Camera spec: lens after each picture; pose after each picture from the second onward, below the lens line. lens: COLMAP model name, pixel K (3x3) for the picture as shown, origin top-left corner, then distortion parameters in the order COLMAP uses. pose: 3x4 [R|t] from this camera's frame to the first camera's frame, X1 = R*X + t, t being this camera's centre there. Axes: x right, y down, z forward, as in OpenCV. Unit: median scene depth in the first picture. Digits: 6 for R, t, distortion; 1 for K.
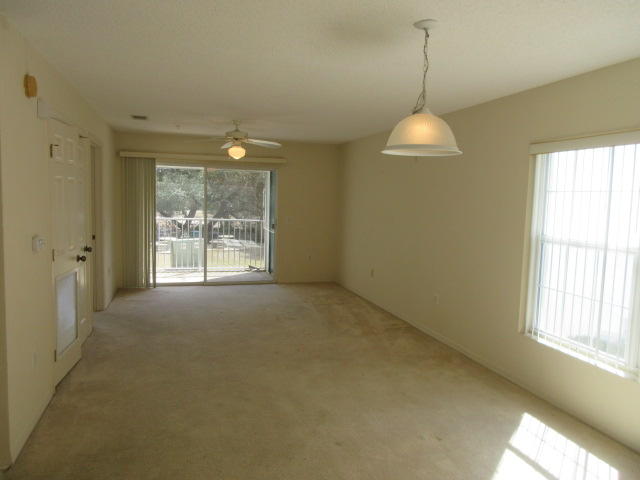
lens RADIAL K [[471.5, 0, 320.0], [0, 471.5, 240.0], [0, 0, 1]] dist [0.002651, 0.003097]
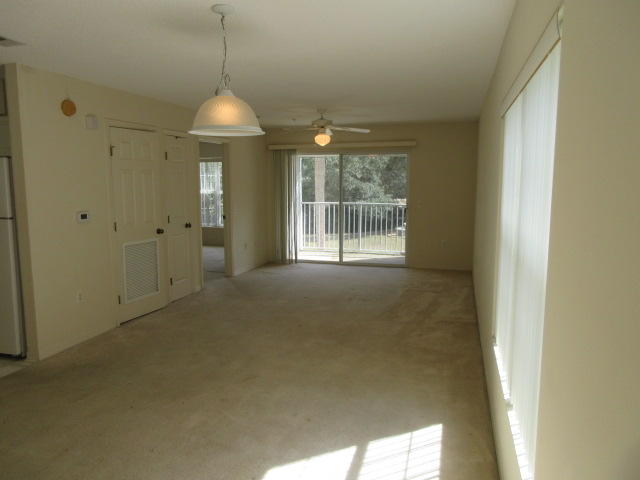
lens RADIAL K [[473.2, 0, 328.7], [0, 473.2, 241.4], [0, 0, 1]] dist [-0.008635, -0.001798]
pose [[0.838646, 0.039974, -0.543208, 0.423988], [-0.024869, 0.999073, 0.035125, 0.007100], [0.544109, -0.015949, 0.838863, 0.106120]]
